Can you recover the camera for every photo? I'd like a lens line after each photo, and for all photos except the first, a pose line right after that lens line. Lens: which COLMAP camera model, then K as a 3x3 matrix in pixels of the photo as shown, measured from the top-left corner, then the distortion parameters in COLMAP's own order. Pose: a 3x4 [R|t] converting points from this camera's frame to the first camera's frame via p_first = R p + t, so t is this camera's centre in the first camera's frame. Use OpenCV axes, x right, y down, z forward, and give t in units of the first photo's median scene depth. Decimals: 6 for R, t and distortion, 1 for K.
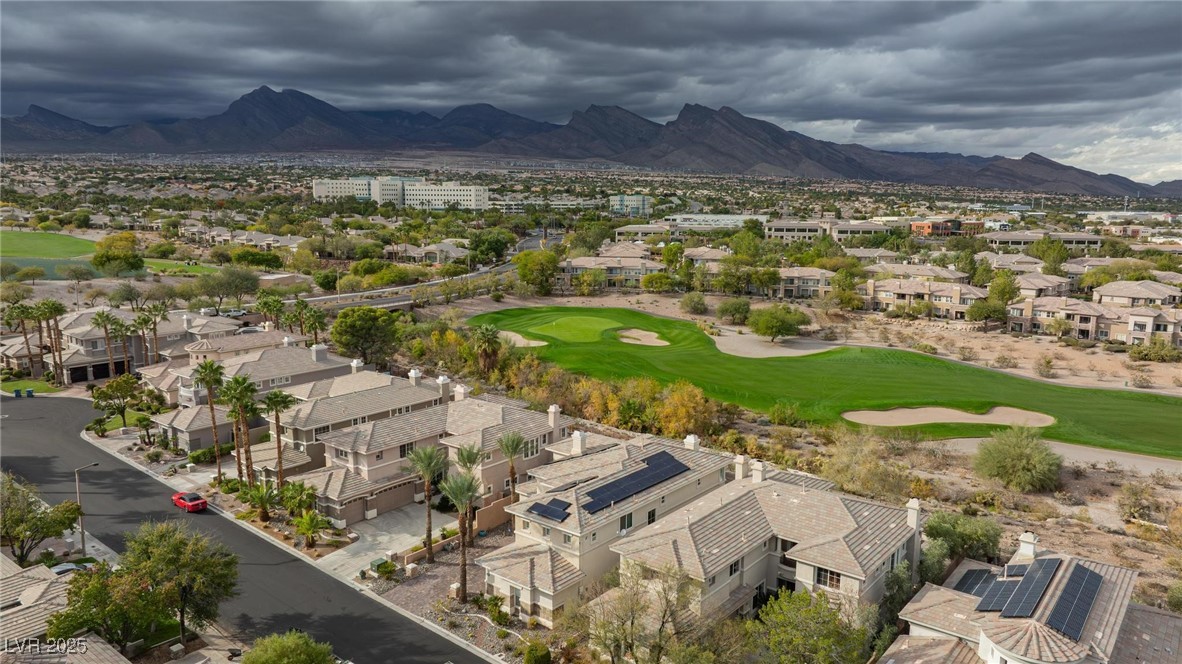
lens RADIAL K [[832.0, 0, 598.7], [0, 832.0, 332.0], [0, 0, 1]] dist [-0.037185, 0.035247]
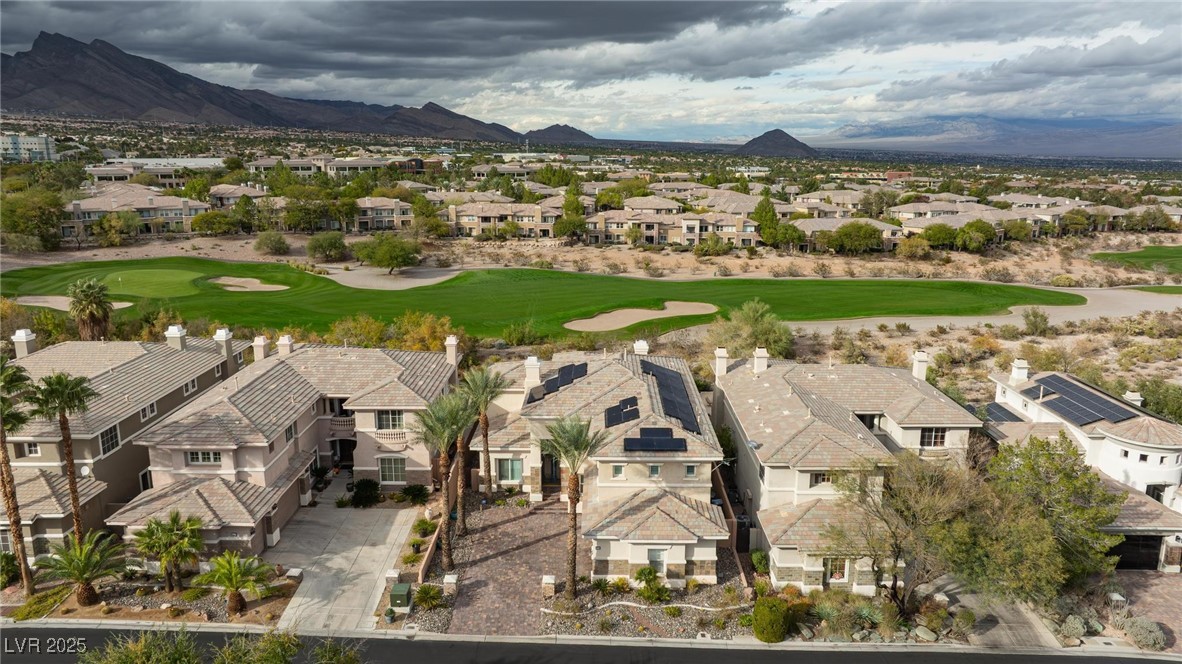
lens RADIAL K [[832.0, 0, 598.7], [0, 832.0, 332.0], [0, 0, 1]] dist [-0.037185, 0.035247]
pose [[0.778538, -0.140567, 0.611654, -0.157588], [0.103973, 0.990015, 0.095178, 0.010049], [-0.618925, -0.010504, 0.785380, 0.122314]]
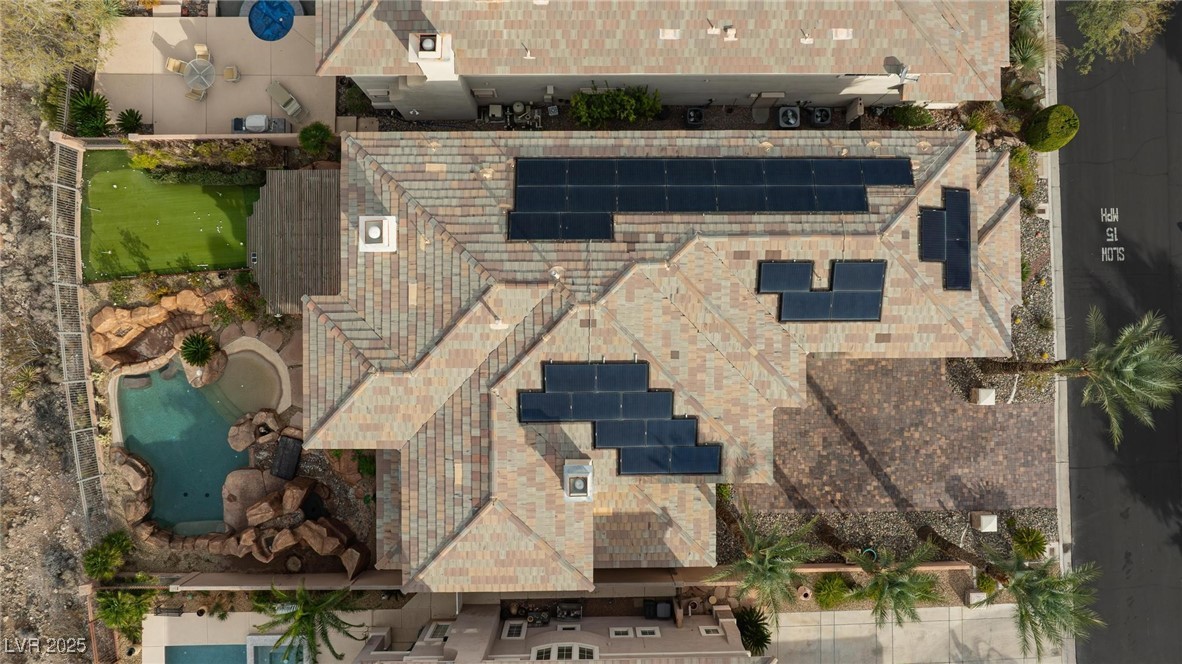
lens RADIAL K [[832.0, 0, 598.7], [0, 832.0, 332.0], [0, 0, 1]] dist [-0.037185, 0.035247]
pose [[-0.632601, -0.774381, -0.012252, 0.010805], [0.107911, -0.103797, 0.988727, -0.076216], [-0.766923, 0.624148, 0.149226, 0.318811]]
